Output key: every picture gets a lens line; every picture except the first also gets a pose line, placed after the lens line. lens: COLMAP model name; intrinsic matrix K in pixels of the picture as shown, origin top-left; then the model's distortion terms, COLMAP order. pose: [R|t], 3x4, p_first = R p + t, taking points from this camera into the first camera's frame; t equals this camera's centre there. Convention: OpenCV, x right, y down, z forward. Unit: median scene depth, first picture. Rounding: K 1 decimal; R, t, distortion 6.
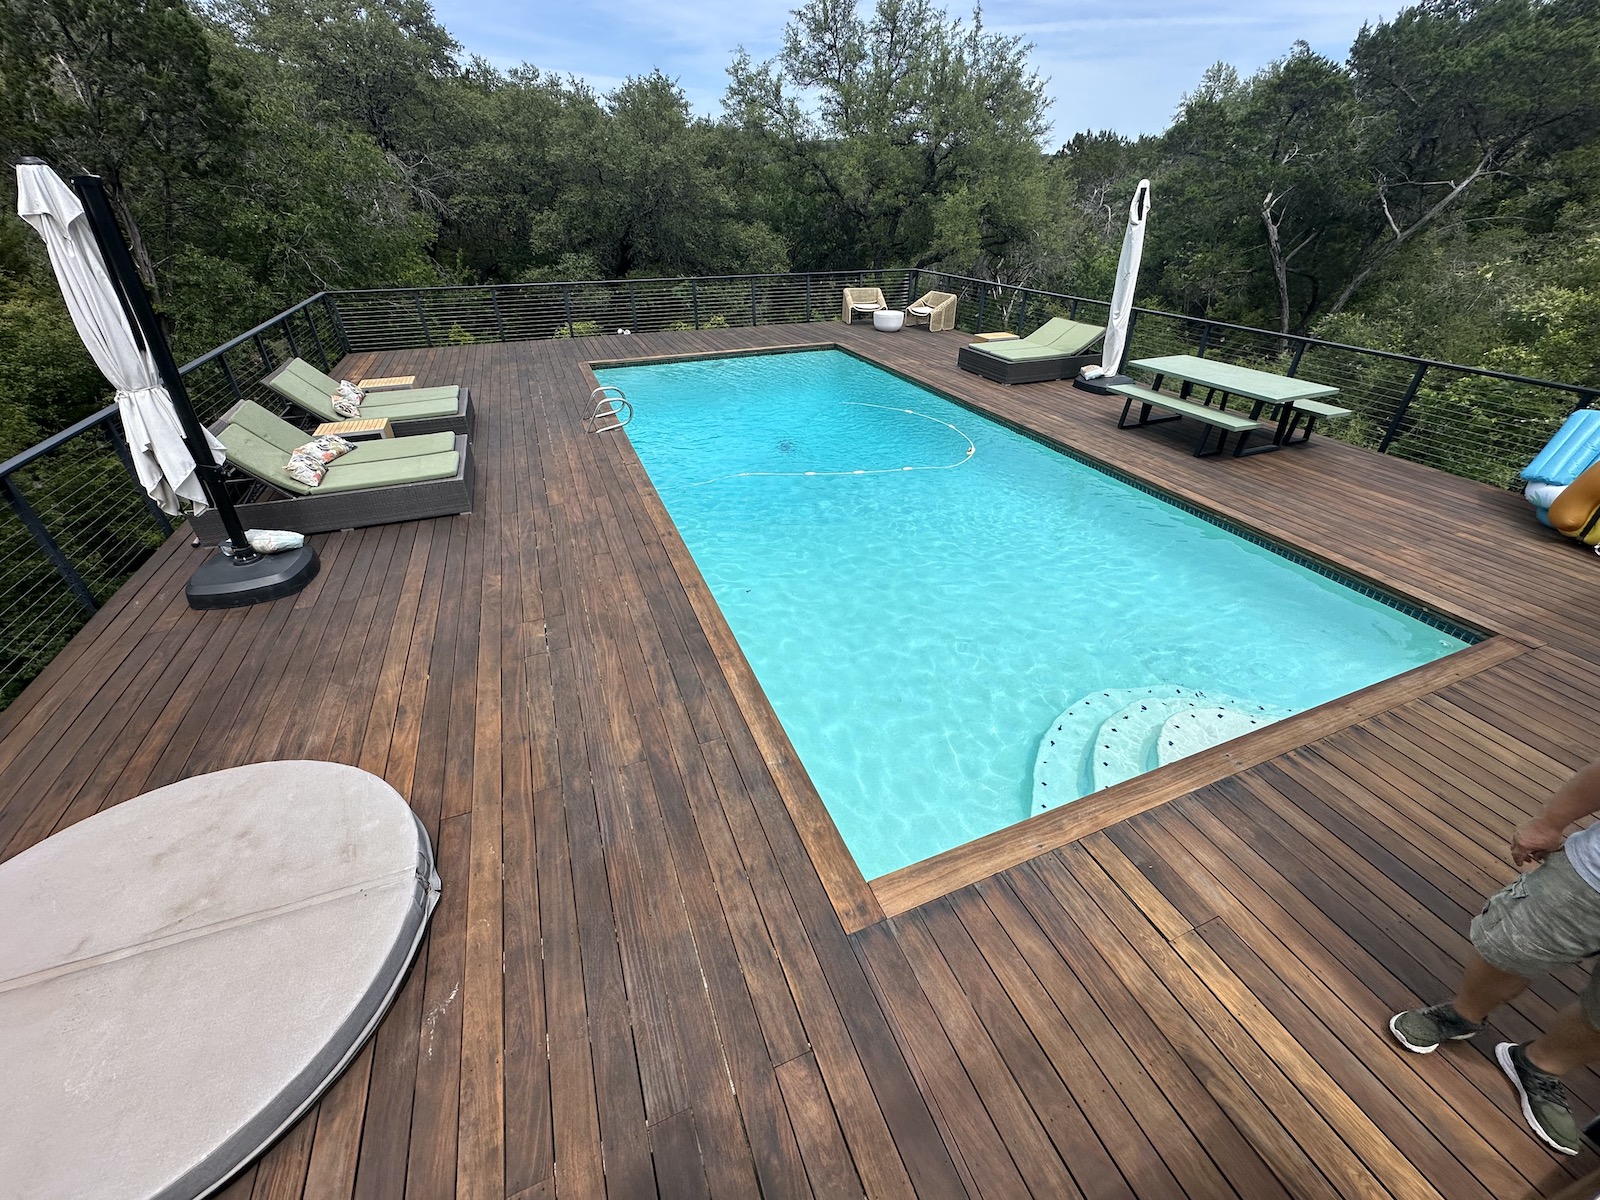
lens RADIAL K [[634.7, 0, 800.0], [0, 634.7, 600.0], [0, 0, 1]] dist [-0.004622, 0.000630]
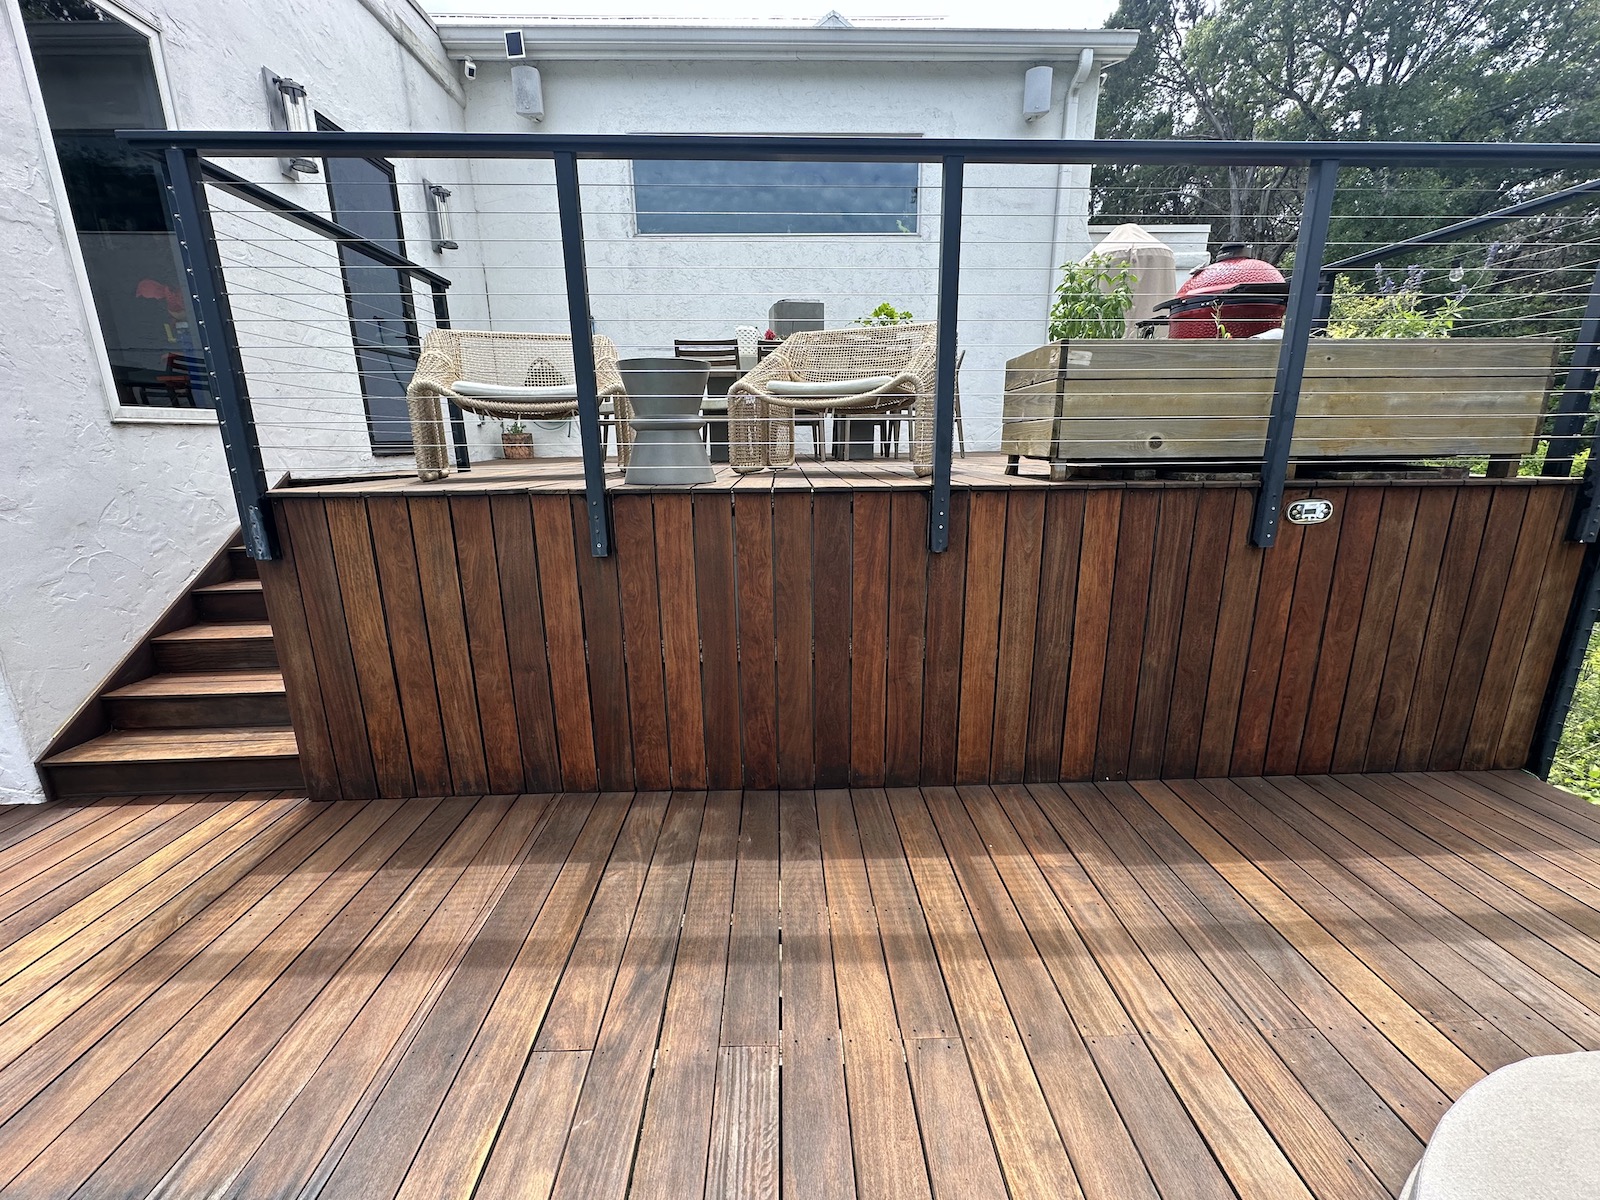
lens RADIAL K [[634.7, 0, 800.0], [0, 634.7, 600.0], [0, 0, 1]] dist [-0.004622, 0.000630]
pose [[-0.940026, -0.068768, 0.334100, -0.184818], [0.196048, 0.692608, 0.694161, -0.005454], [-0.279136, 0.718028, -0.637588, 0.430488]]
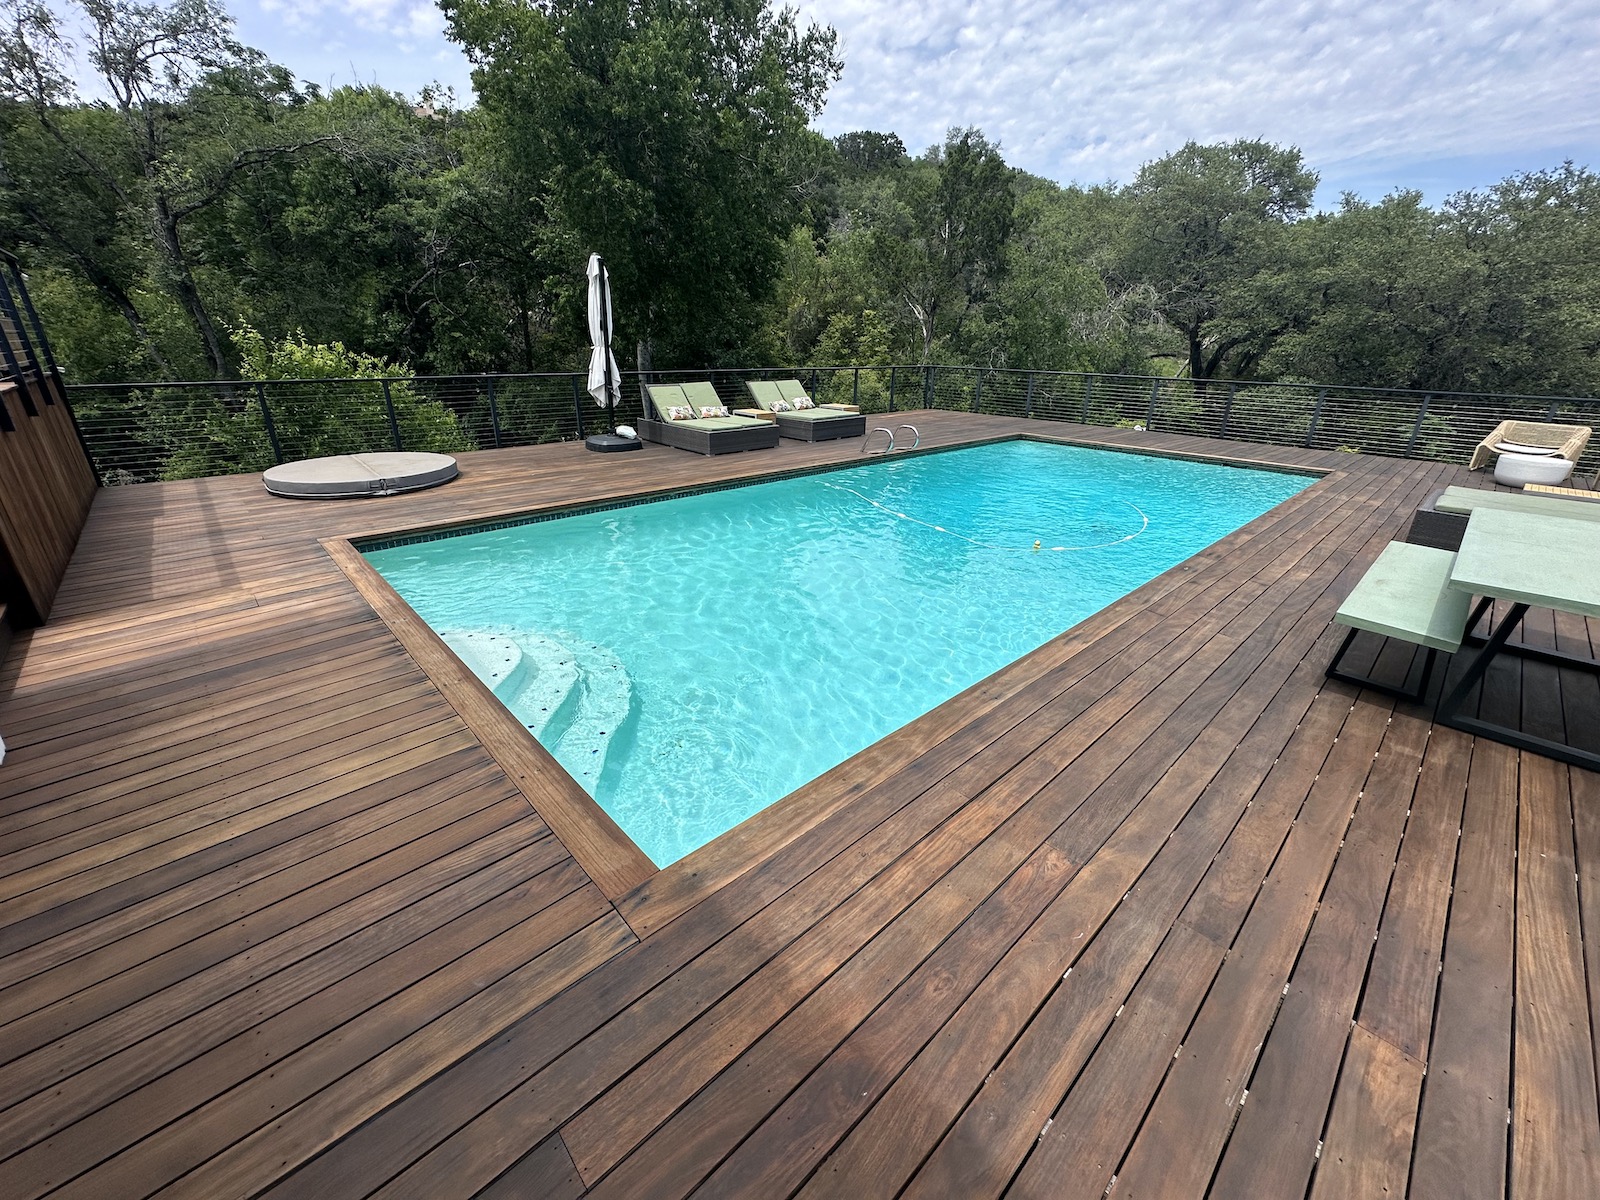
lens RADIAL K [[634.7, 0, 800.0], [0, 634.7, 600.0], [0, 0, 1]] dist [-0.004622, 0.000630]
pose [[0.362081, 0.359010, -0.860238, 1.230144], [-0.513593, 0.846977, 0.137300, -0.194950], [0.777894, 0.392098, 0.491060, 0.637540]]
